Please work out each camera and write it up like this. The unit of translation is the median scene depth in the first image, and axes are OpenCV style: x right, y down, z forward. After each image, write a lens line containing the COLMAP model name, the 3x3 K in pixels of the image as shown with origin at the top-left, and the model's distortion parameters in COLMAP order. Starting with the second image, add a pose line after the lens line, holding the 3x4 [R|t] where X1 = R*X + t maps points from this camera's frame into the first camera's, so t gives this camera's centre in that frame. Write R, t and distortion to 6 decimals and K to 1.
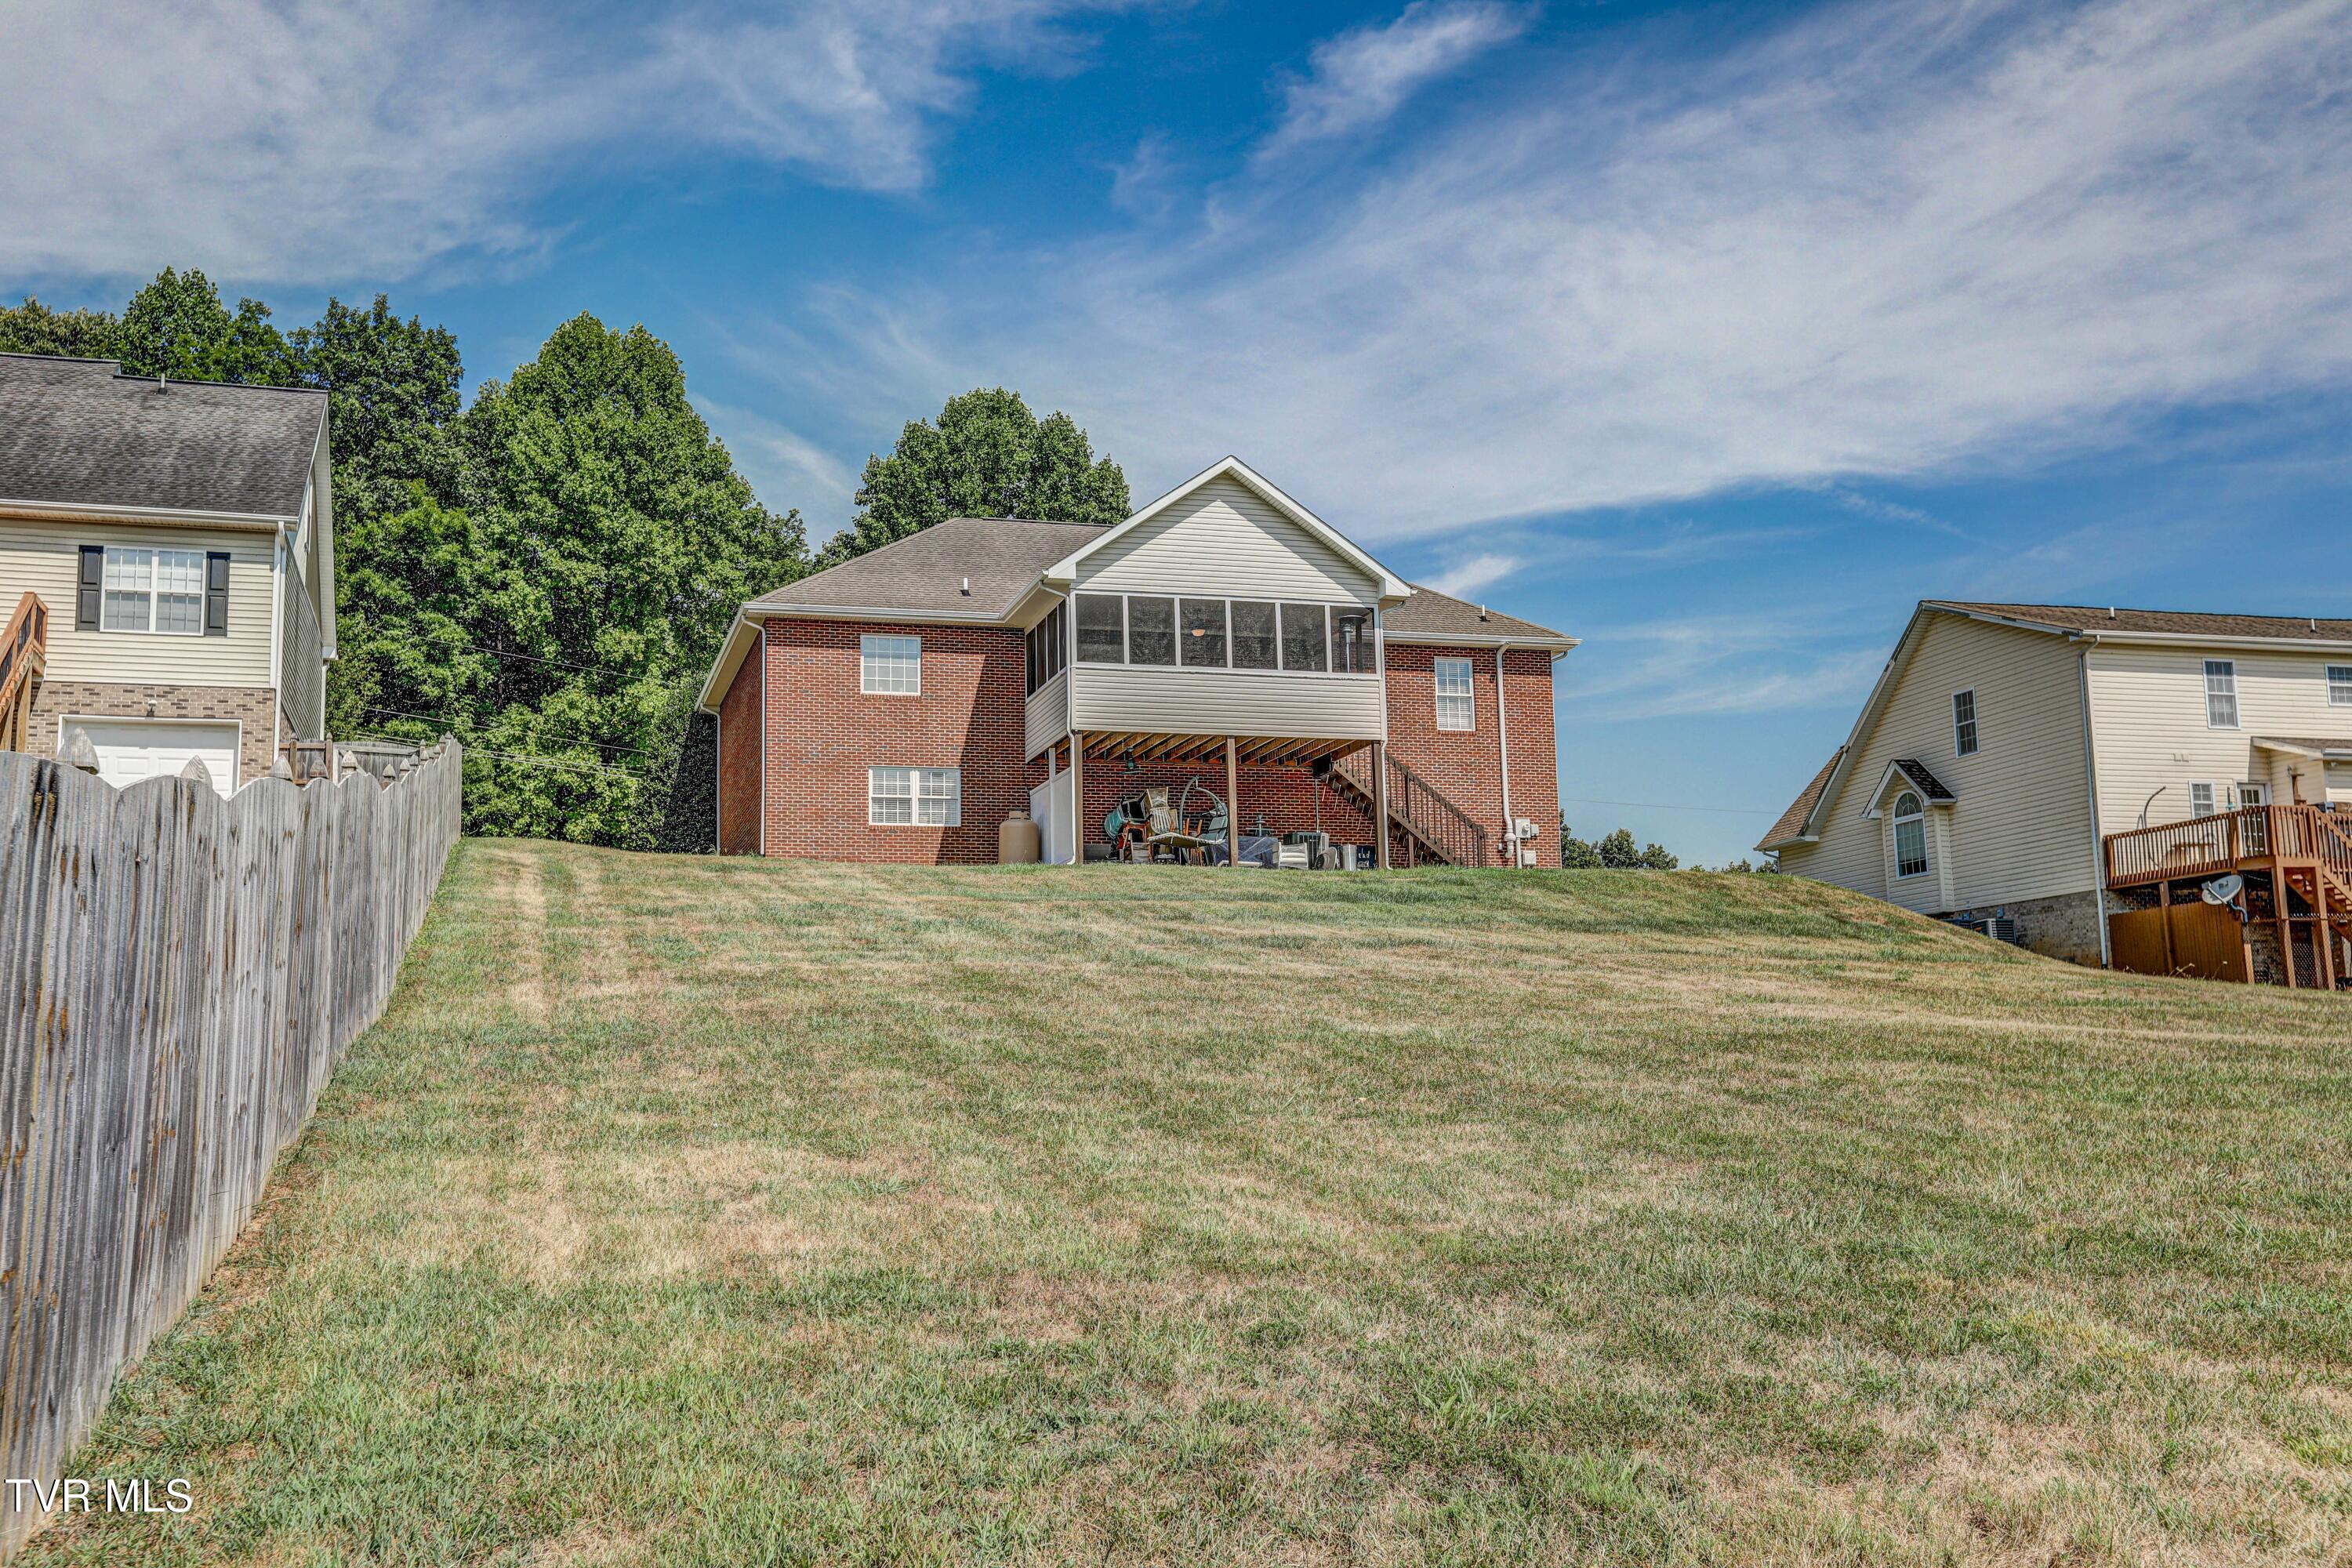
lens RADIAL K [[2292.8, 0, 1174.9], [0, 2292.8, 805.1], [0, 0, 1]] dist [0.044445, 0.000000]
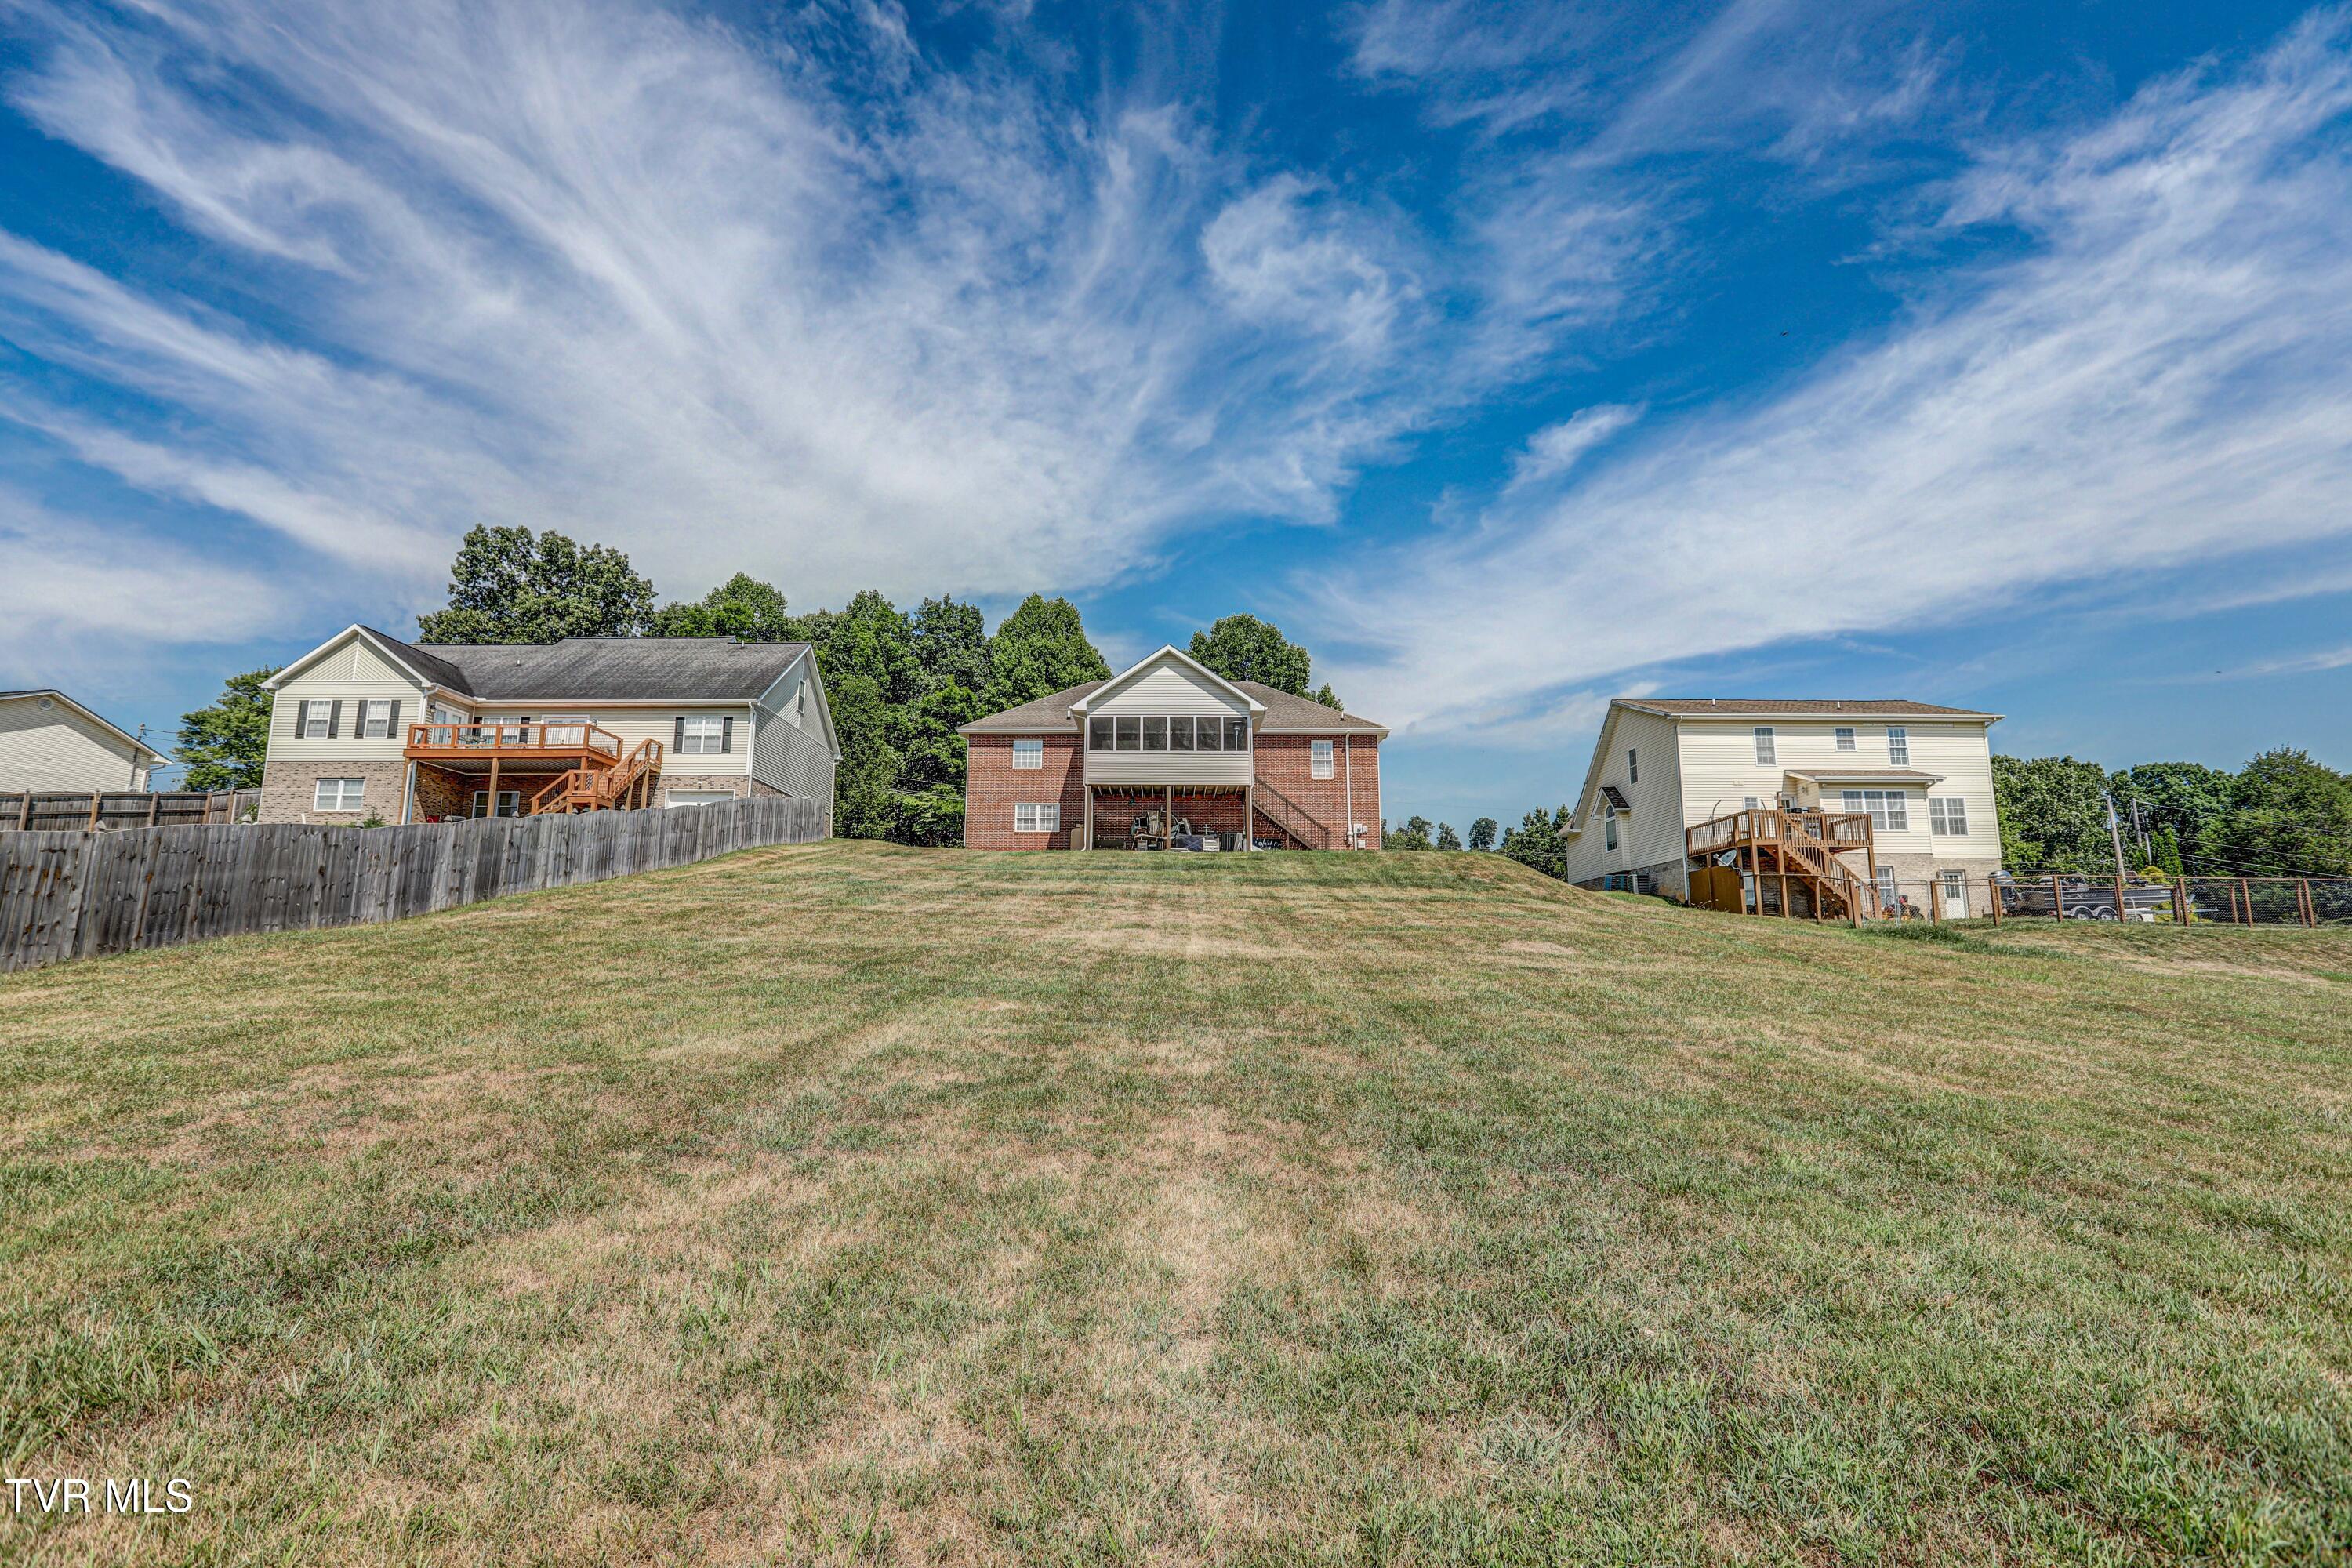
lens RADIAL K [[1071.2, 0, 1178.0], [0, 1071.2, 804.9], [0, 0, 1]] dist [-0.028397, 0.000385]
pose [[0.958085, -0.019199, -0.285841, 0.254132], [0.017489, 0.999811, -0.008534, -0.004276], [0.285951, 0.003177, 0.958239, 0.099131]]
